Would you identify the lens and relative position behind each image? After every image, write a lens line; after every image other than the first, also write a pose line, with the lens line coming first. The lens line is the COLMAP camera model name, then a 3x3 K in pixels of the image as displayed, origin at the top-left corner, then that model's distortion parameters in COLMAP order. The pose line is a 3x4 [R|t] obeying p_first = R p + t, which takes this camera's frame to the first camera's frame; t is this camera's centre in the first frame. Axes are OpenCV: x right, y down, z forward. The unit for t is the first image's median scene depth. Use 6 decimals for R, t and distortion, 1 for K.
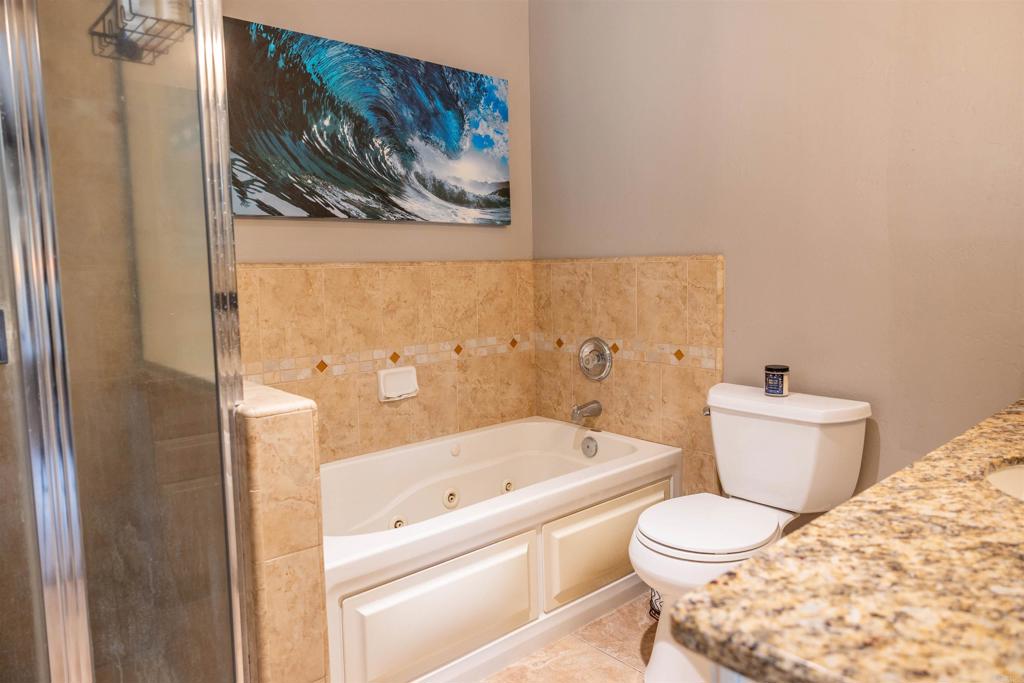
lens RADIAL K [[685.7, 0, 517.2], [0, 685.7, 337.3], [0, 0, 1]] dist [-0.008376, 0.018235]
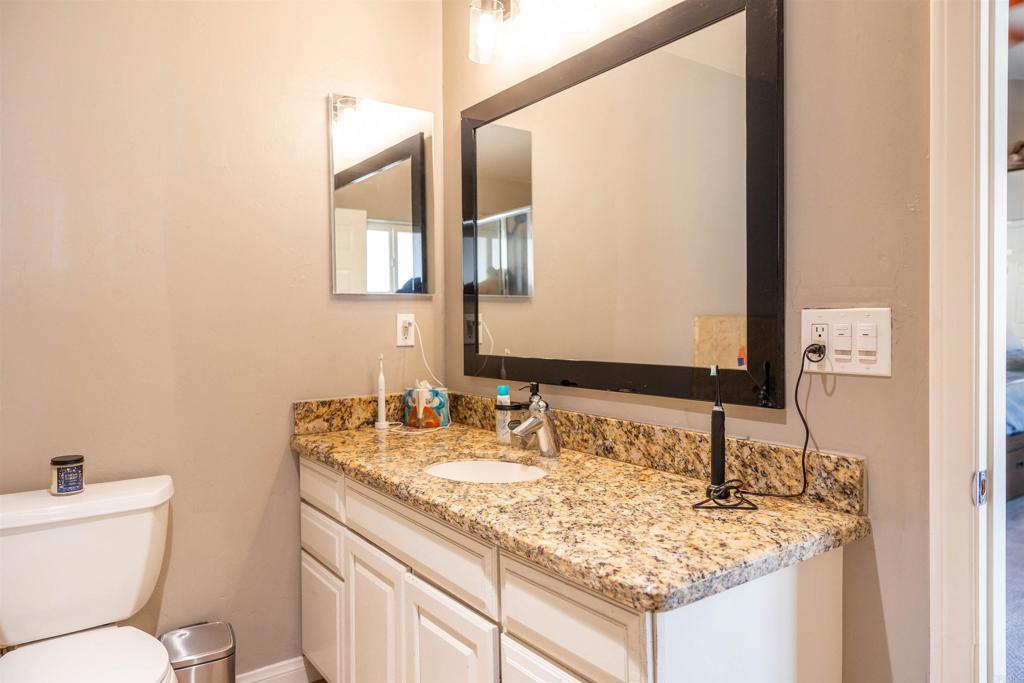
lens RADIAL K [[685.7, 0, 511.9], [0, 685.7, 340.0], [0, 0, 1]] dist [-0.008376, 0.018235]
pose [[0.103596, -0.002981, 0.994615, -0.351968], [0.111265, 0.993753, -0.008611, -0.028781], [-0.988376, 0.111558, 0.103280, 0.353041]]
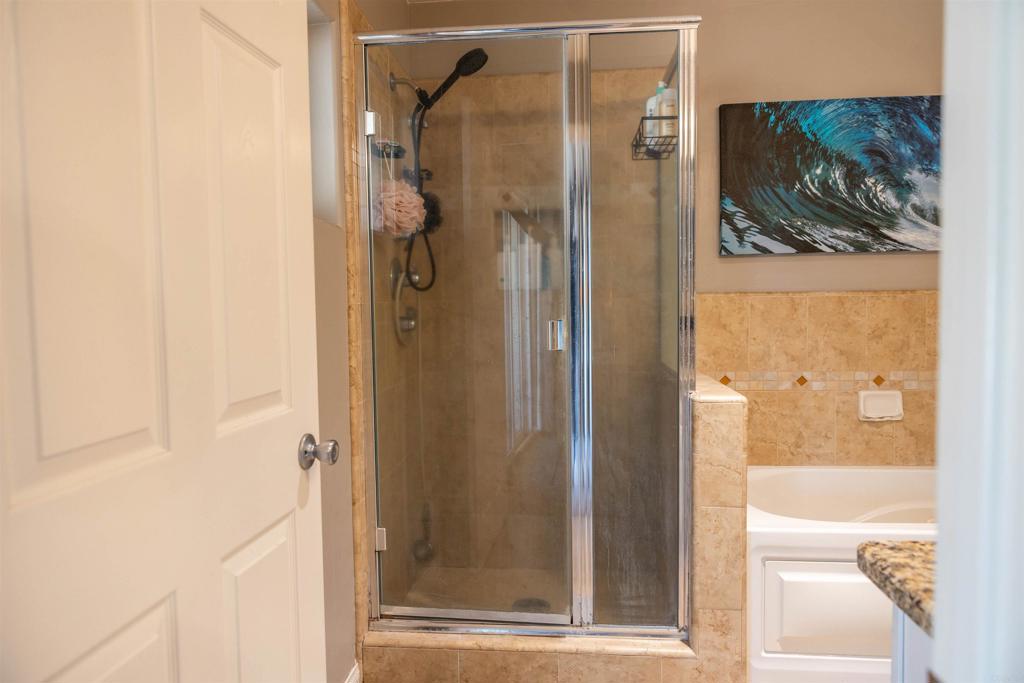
lens RADIAL K [[685.7, 0, 508.4], [0, 685.7, 340.7], [0, 0, 1]] dist [-0.008376, 0.018235]
pose [[0.677502, 0.051944, -0.733685, 0.244997], [-0.074425, 0.997225, 0.001876, 0.010394], [0.731746, 0.053334, 0.679488, -0.166587]]
